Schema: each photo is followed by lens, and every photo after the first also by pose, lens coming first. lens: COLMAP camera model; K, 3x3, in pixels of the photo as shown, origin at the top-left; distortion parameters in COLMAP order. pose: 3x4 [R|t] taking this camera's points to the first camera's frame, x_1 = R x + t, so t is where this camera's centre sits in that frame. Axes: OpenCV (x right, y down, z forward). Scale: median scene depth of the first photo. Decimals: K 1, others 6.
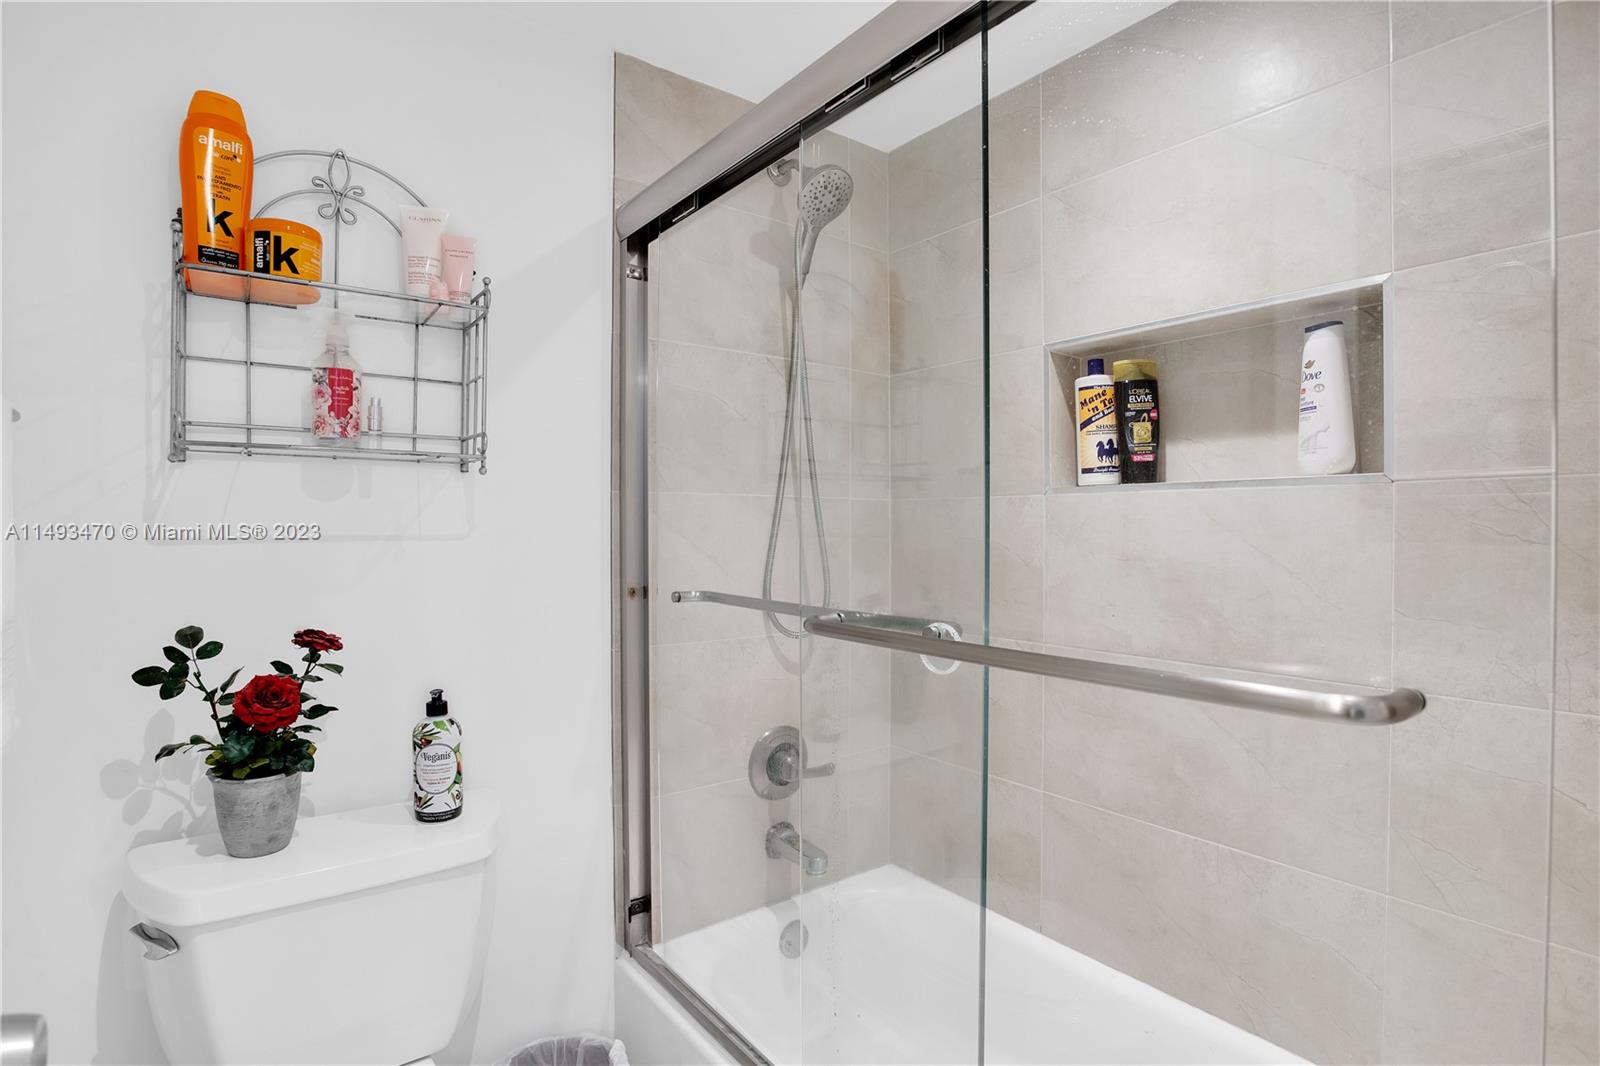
lens RADIAL K [[795.5, 0, 775.3], [0, 795.5, 539.0], [0, 0, 1]] dist [-0.063856, 0.024095]
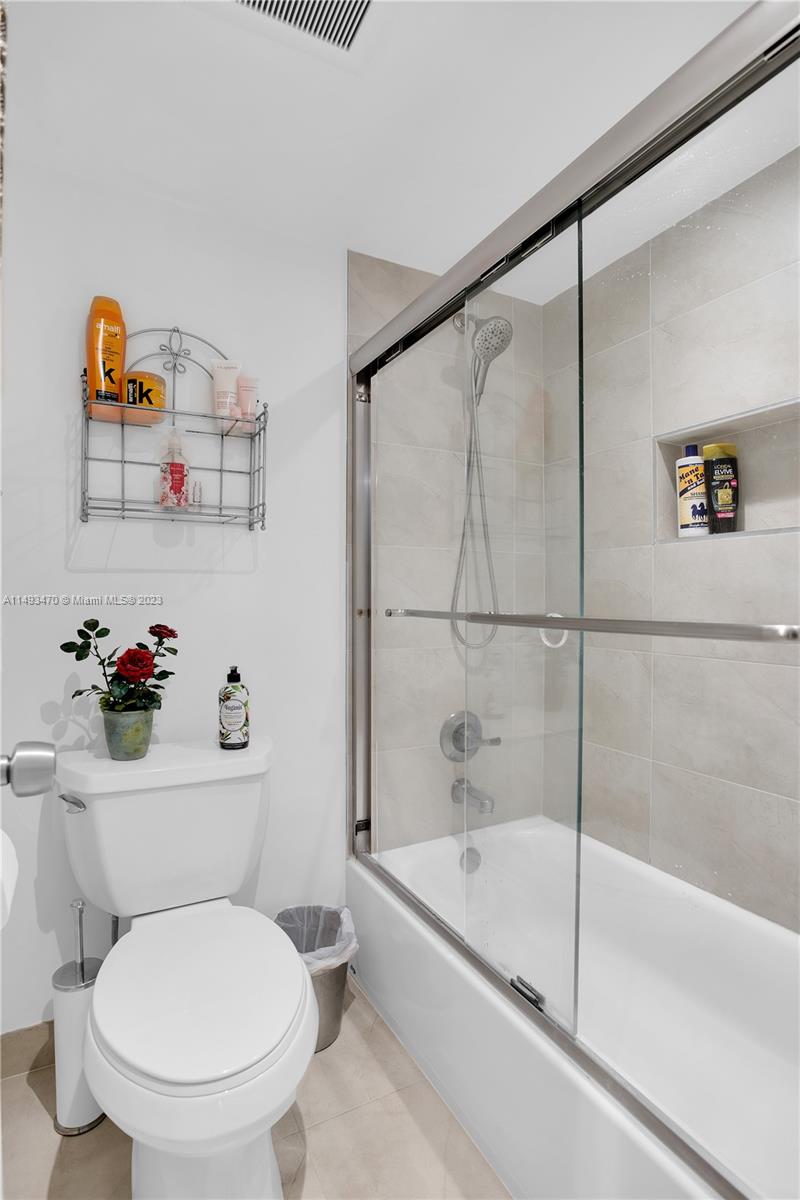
lens RADIAL K [[597.7, 0, 382.7], [0, 597.7, 606.5], [0, 0, 1]] dist [-0.052574, 0.001601]
pose [[0.987516, 0.003700, -0.157477, 0.046533], [-0.003512, 0.999993, 0.001471, 0.065768], [0.157481, -0.000900, 0.987522, -0.120486]]
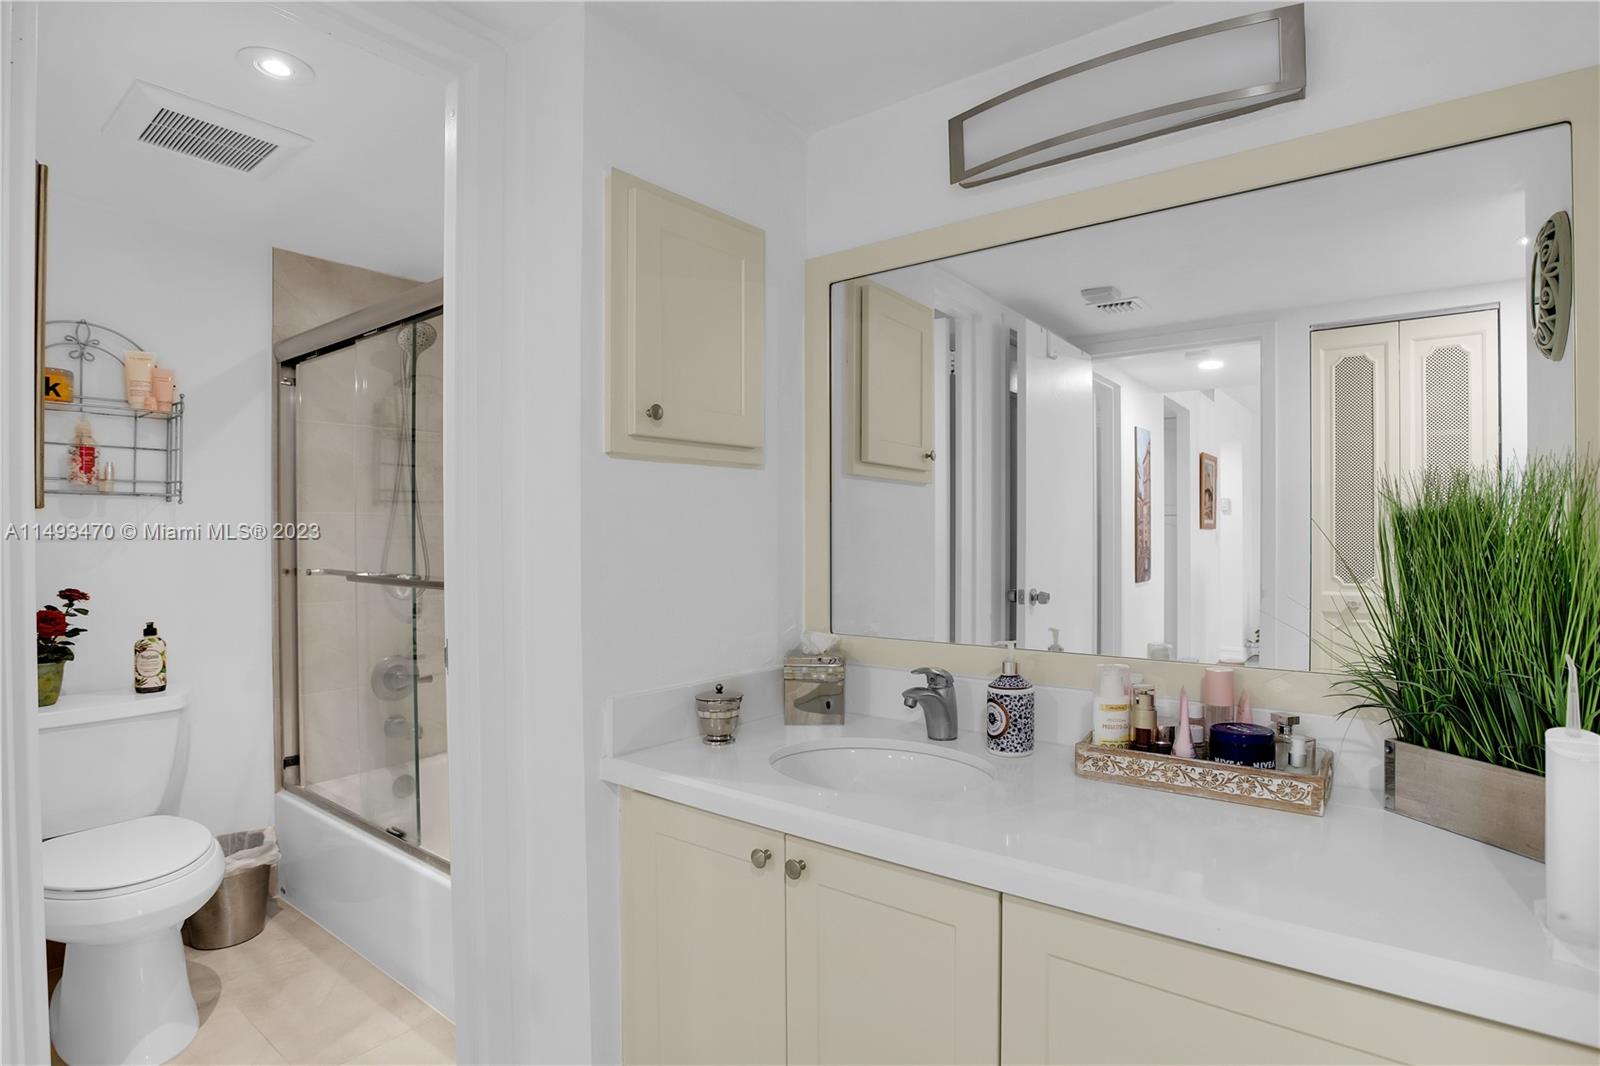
lens RADIAL K [[804.9, 0, 816.0], [0, 804.9, 536.4], [0, 0, 1]] dist [-0.064819, 0.024228]
pose [[0.953252, -0.004233, 0.302148, 0.473592], [0.006793, 0.999949, -0.007421, 0.014819], [-0.302102, 0.009127, 0.953232, -1.127790]]
